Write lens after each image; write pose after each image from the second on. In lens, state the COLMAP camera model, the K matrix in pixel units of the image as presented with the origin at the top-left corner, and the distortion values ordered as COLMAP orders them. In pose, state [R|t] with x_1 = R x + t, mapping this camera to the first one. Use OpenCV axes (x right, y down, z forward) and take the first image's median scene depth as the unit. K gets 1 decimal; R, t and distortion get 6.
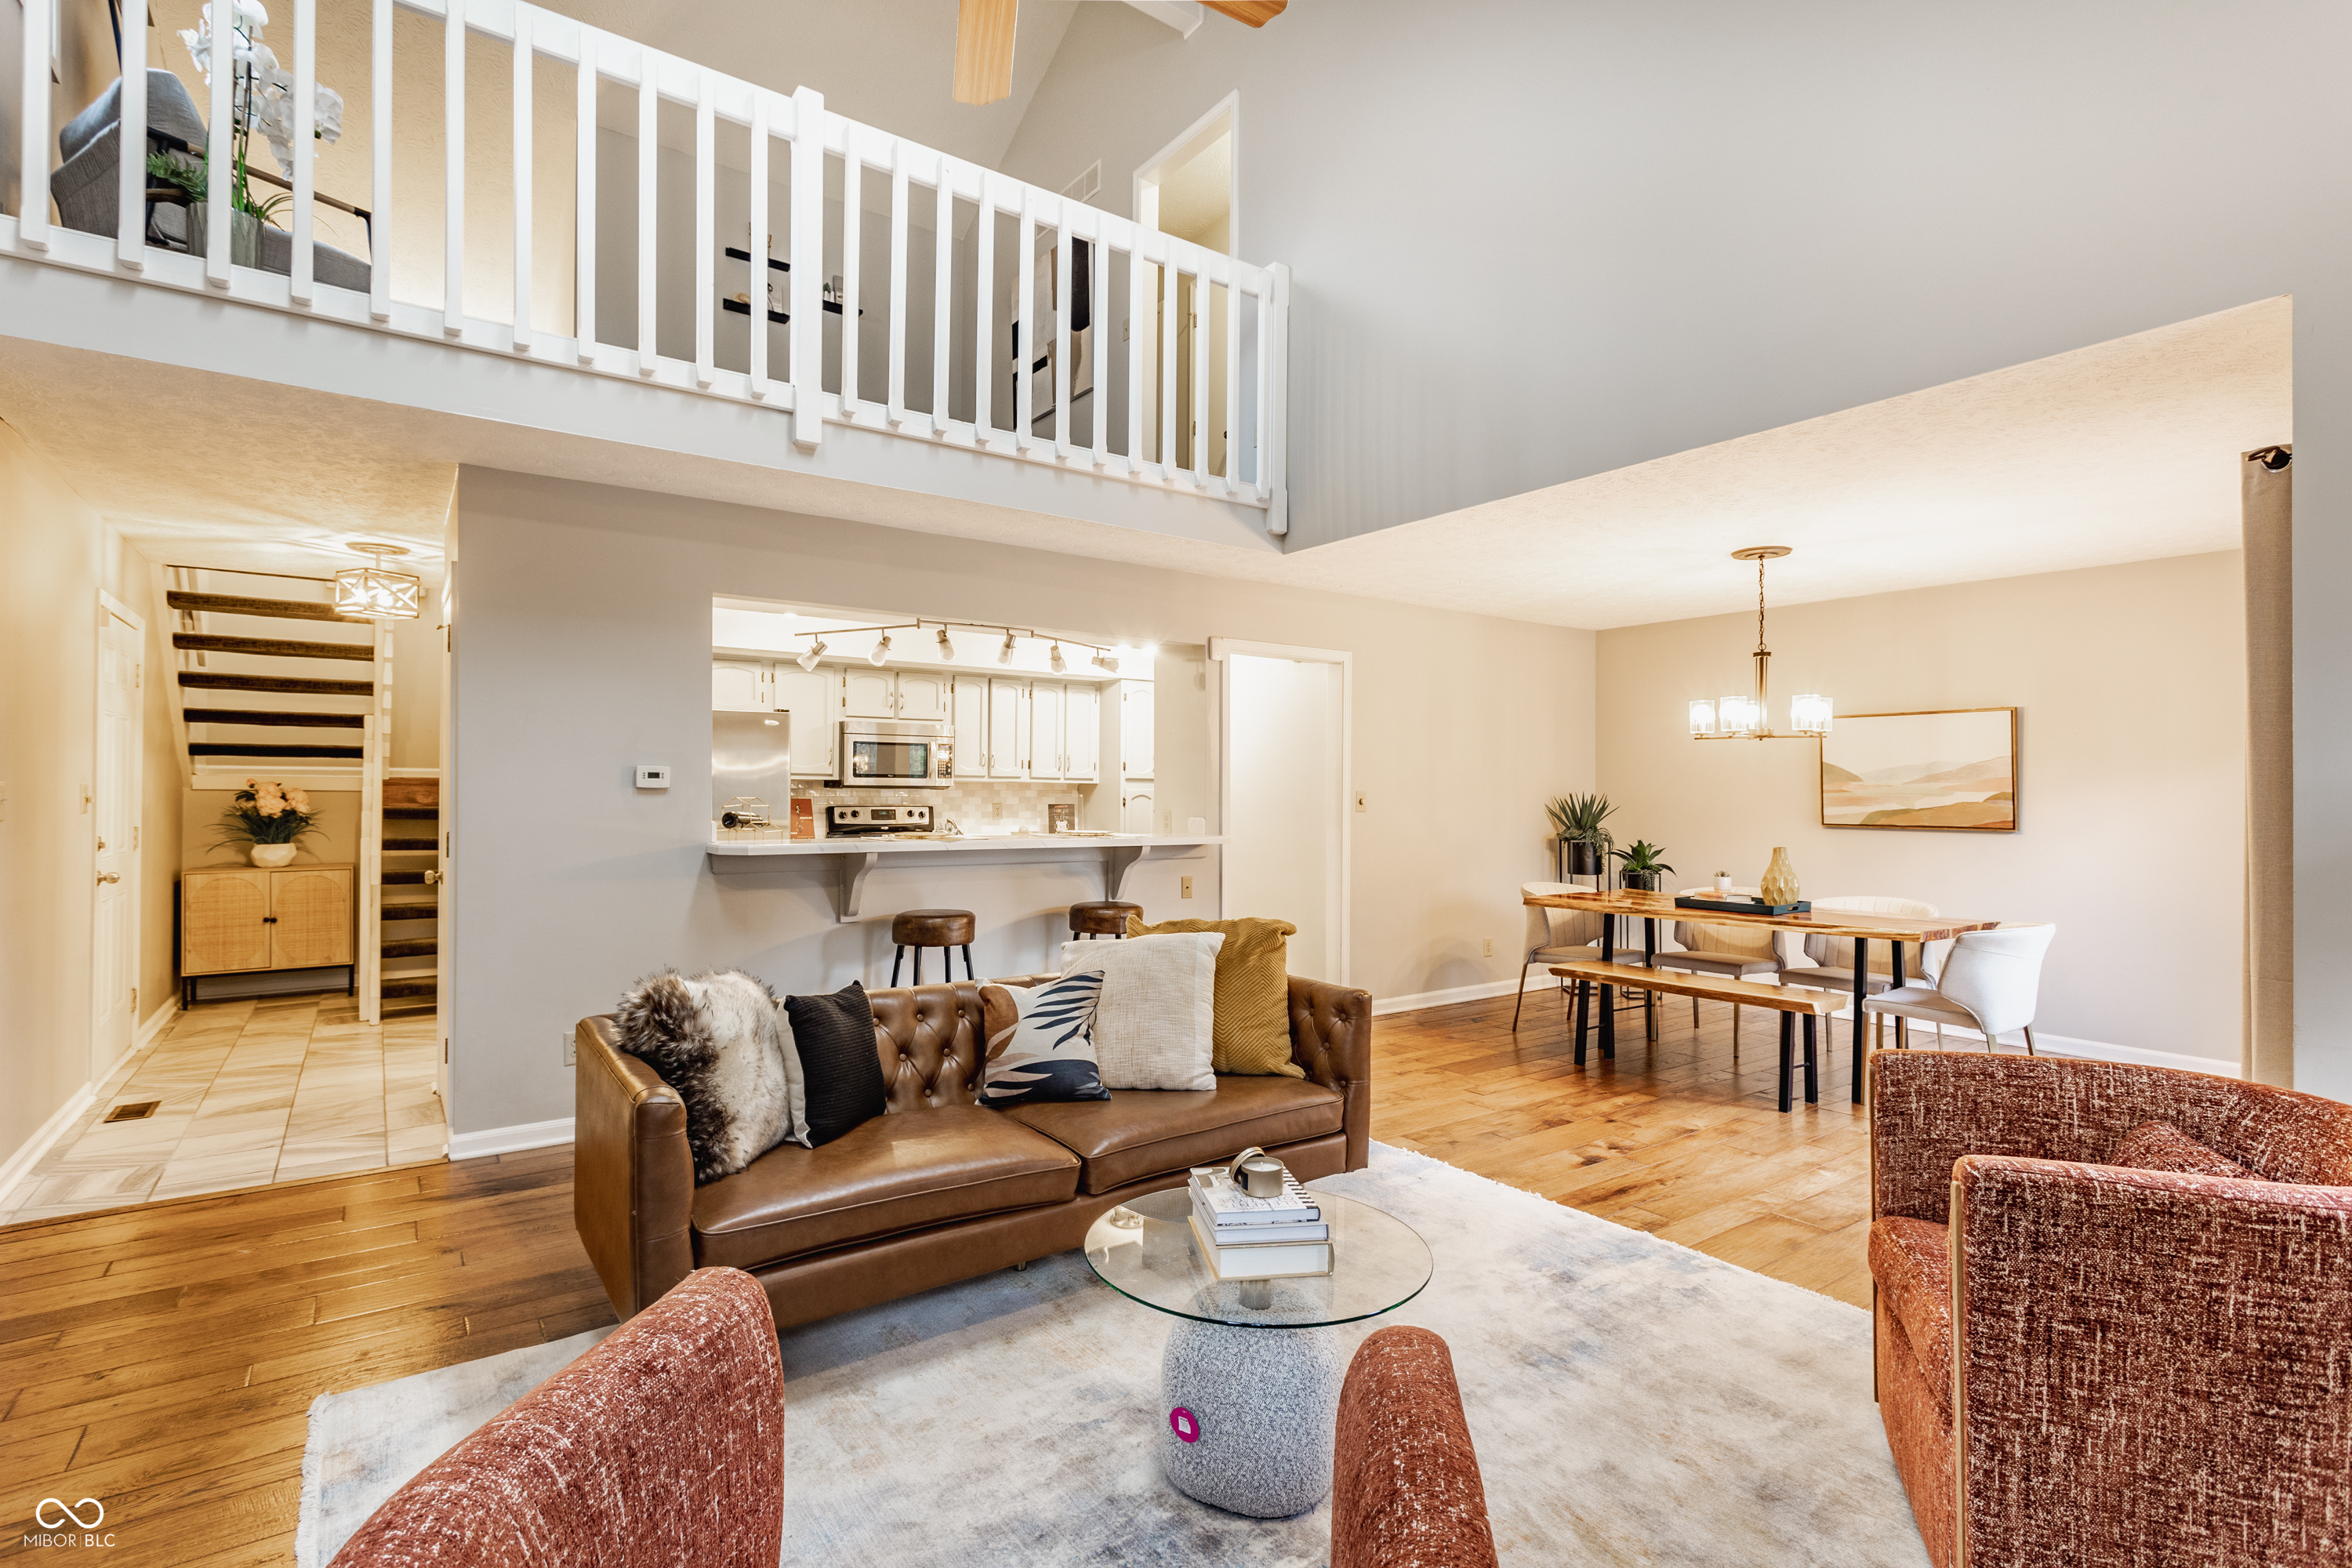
lens RADIAL K [[1112.7, 0, 1166.5], [0, 1112.7, 779.8], [0, 0, 1]] dist [-0.002055, 0.002349]
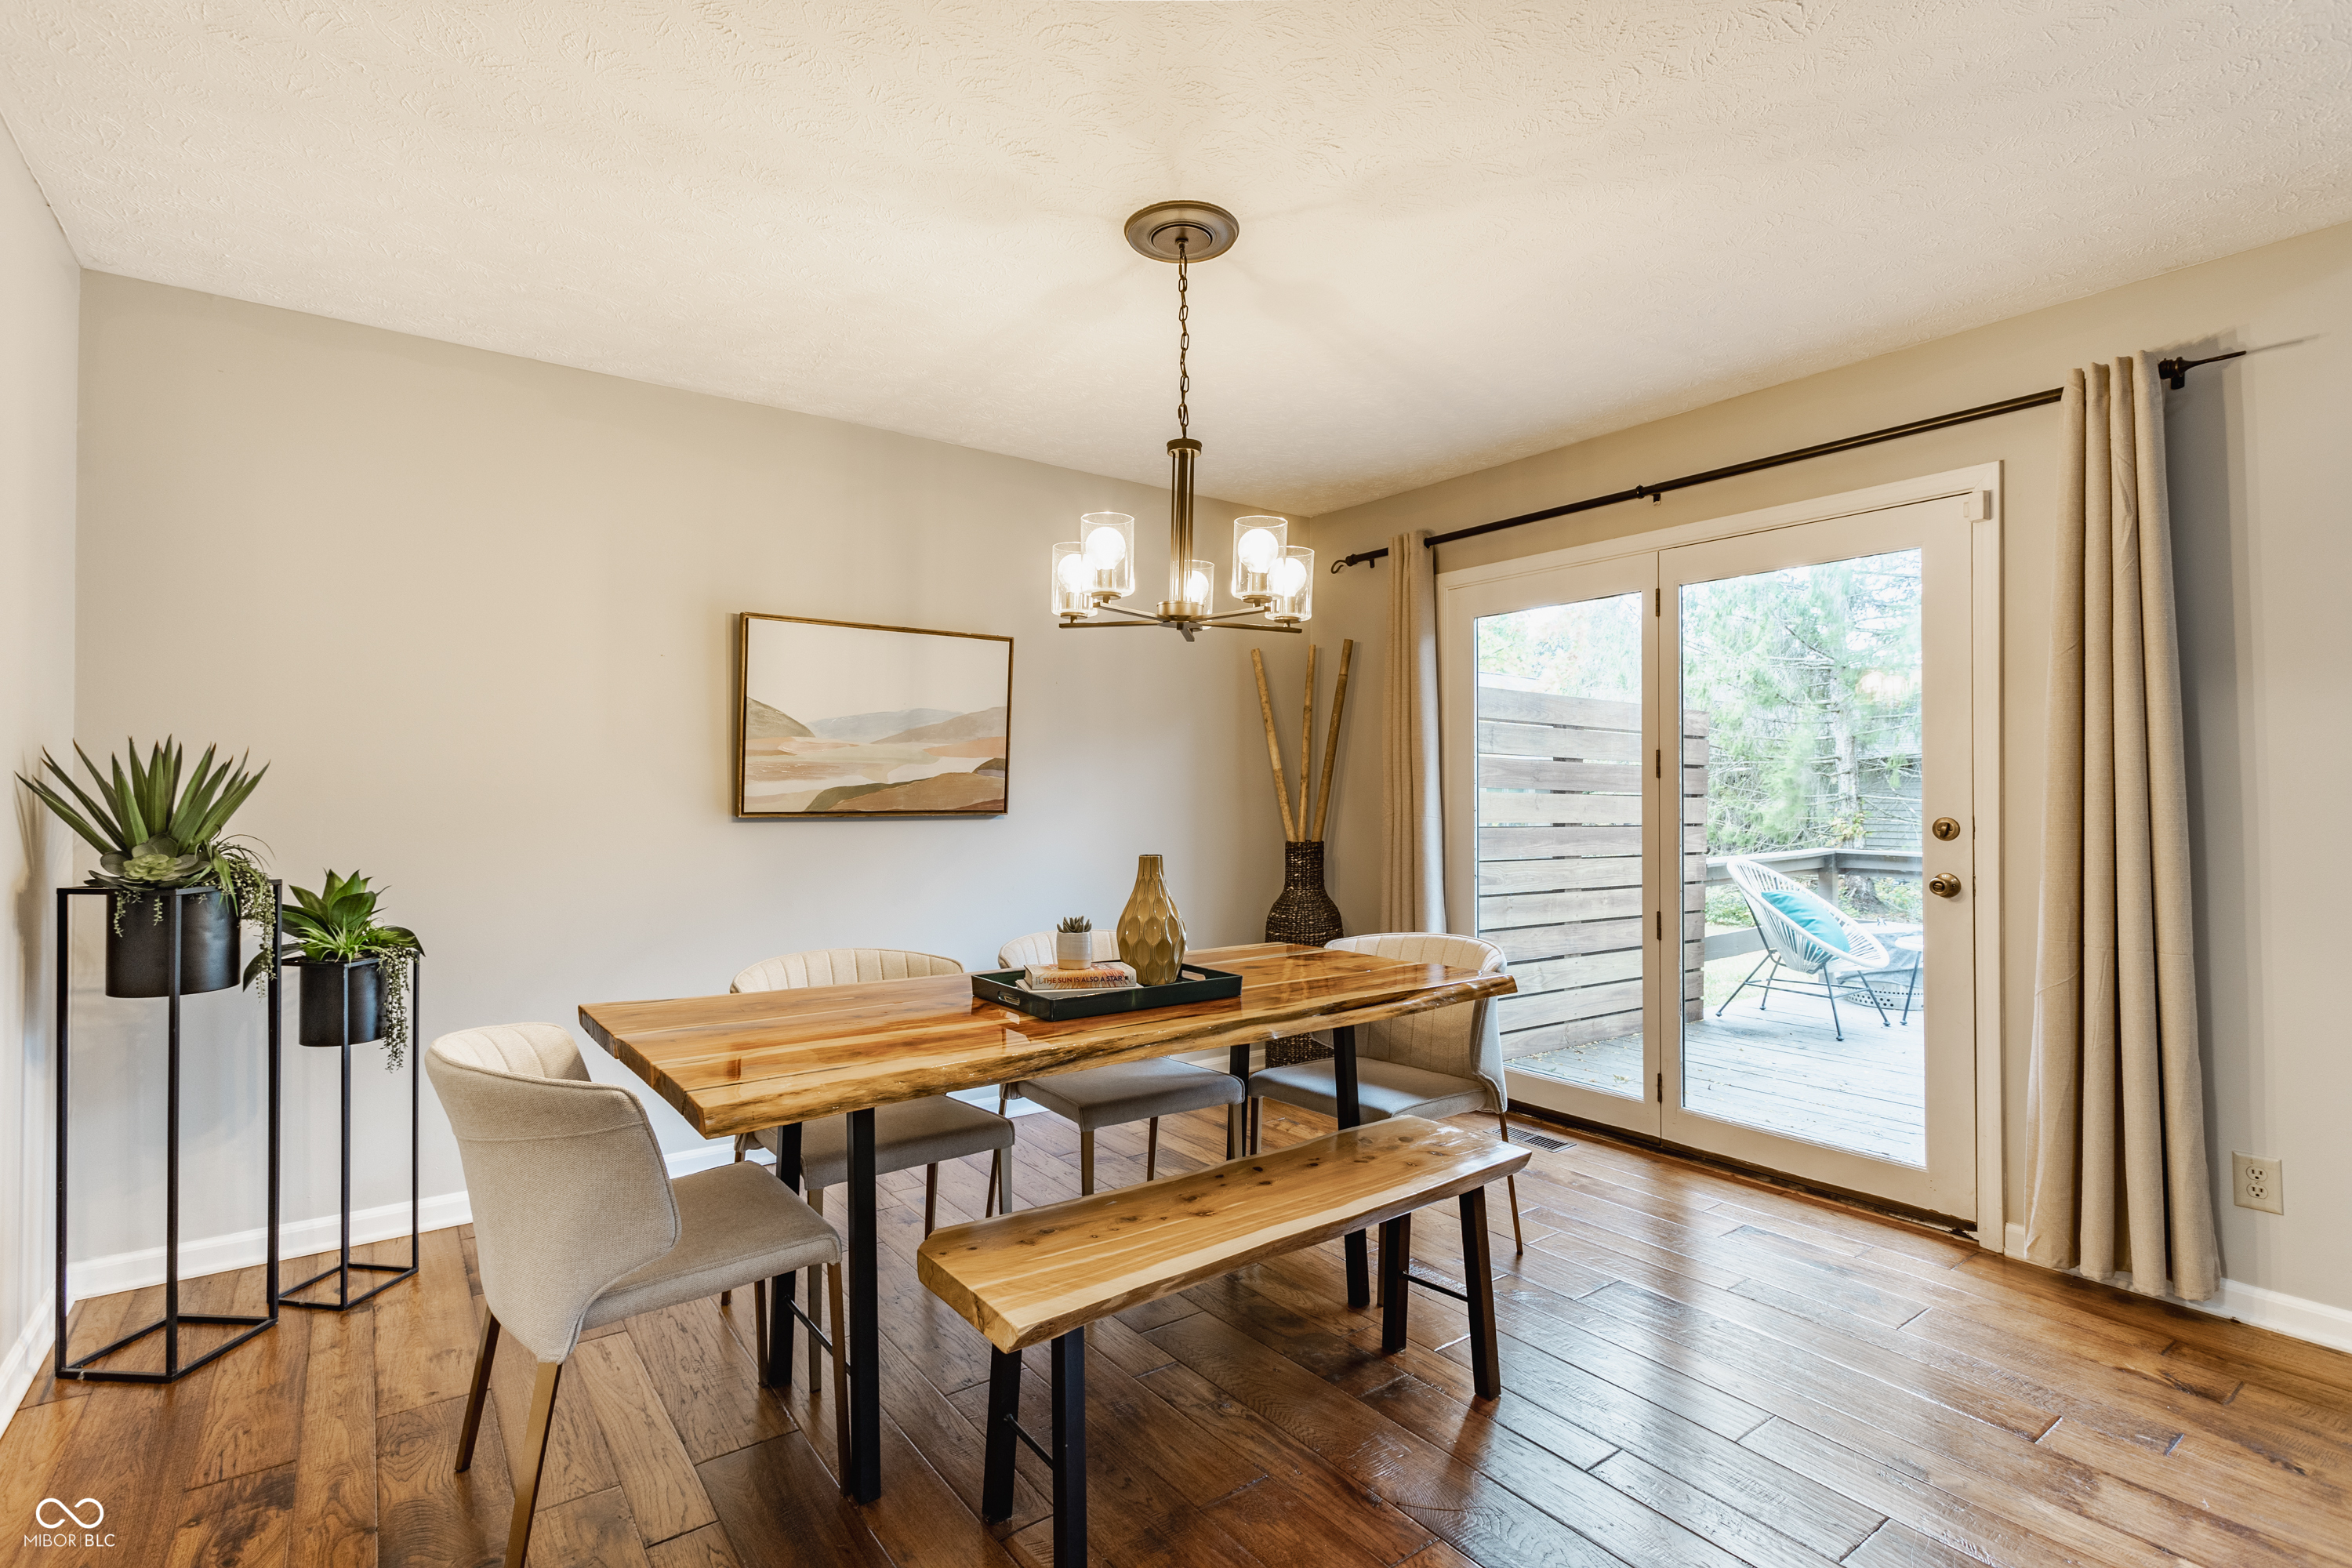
lens RADIAL K [[1112.7, 0, 1177.8], [0, 1112.7, 782.6], [0, 0, 1]] dist [-0.002055, 0.002349]
pose [[-0.008521, 0.003850, 0.999956, 0.063500], [-0.012872, 0.999909, -0.003960, 0.031052], [-0.999881, -0.012905, -0.008471, 1.005476]]
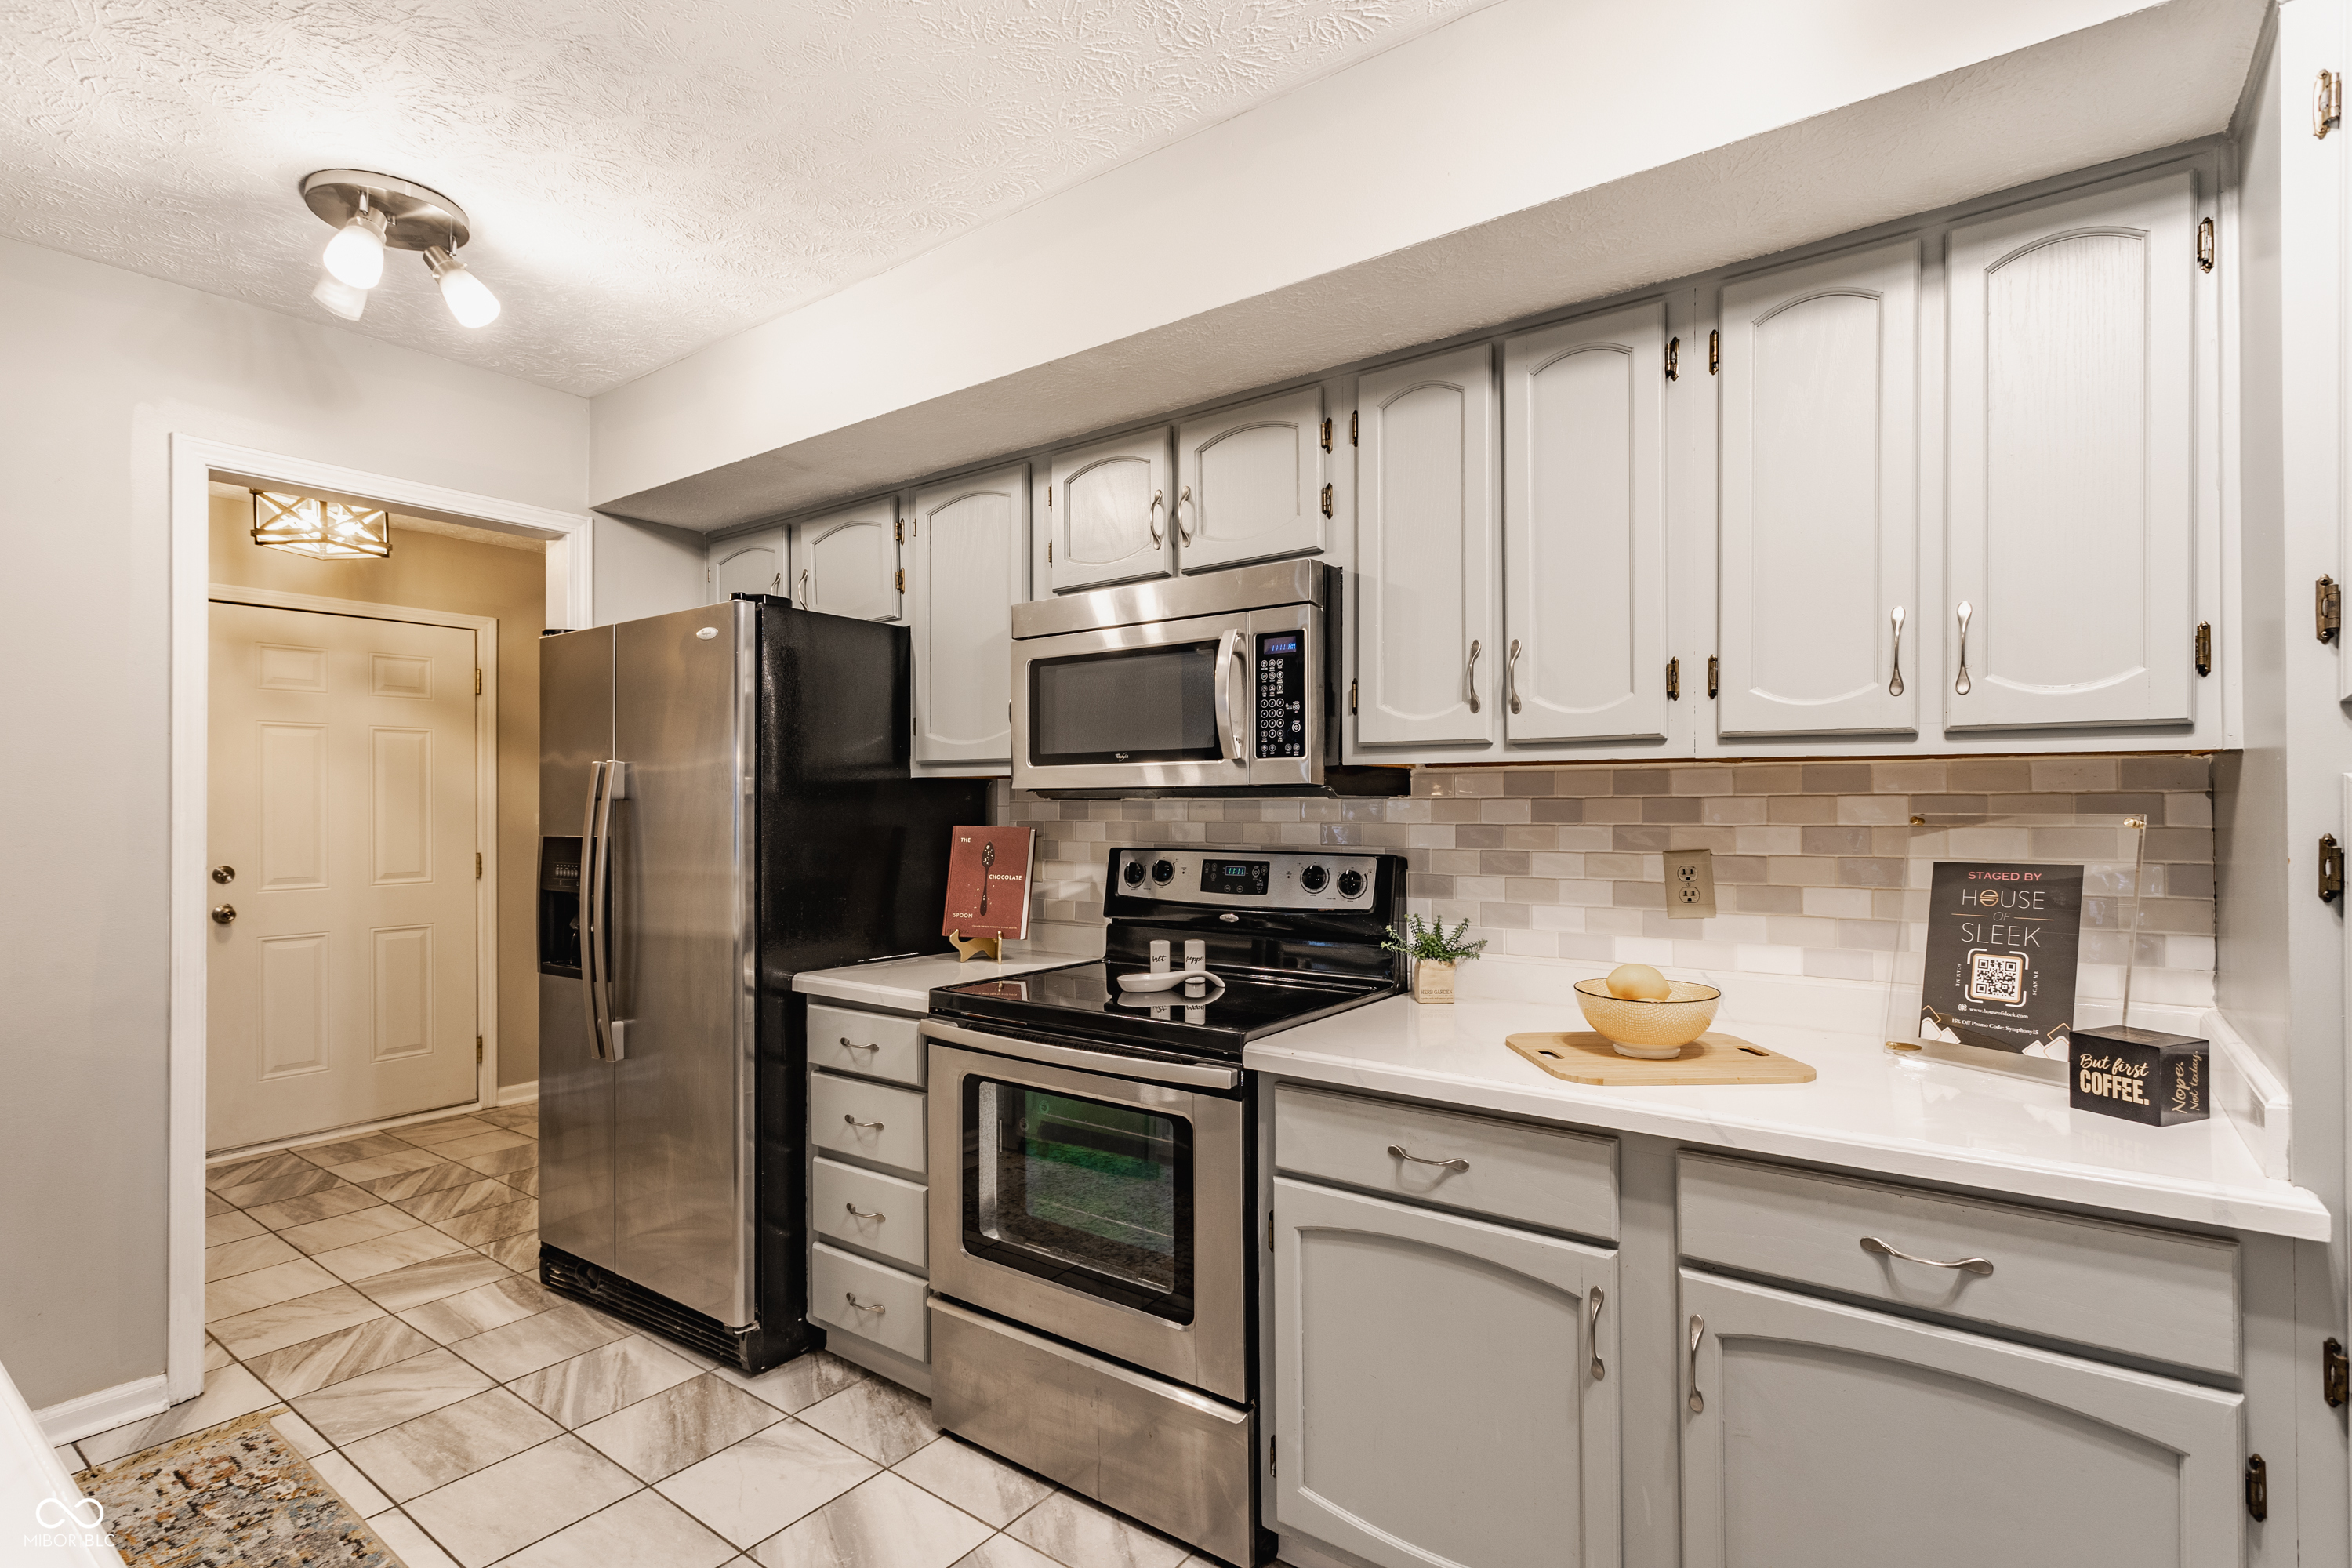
lens RADIAL K [[1112.7, 0, 1166.9], [0, 1112.7, 796.0], [0, 0, 1]] dist [-0.002055, 0.002349]
pose [[0.284259, -0.016440, -0.958607, 0.083524], [0.017045, 0.999782, -0.012091, 0.016000], [0.958596, -0.012903, 0.284477, 1.292452]]
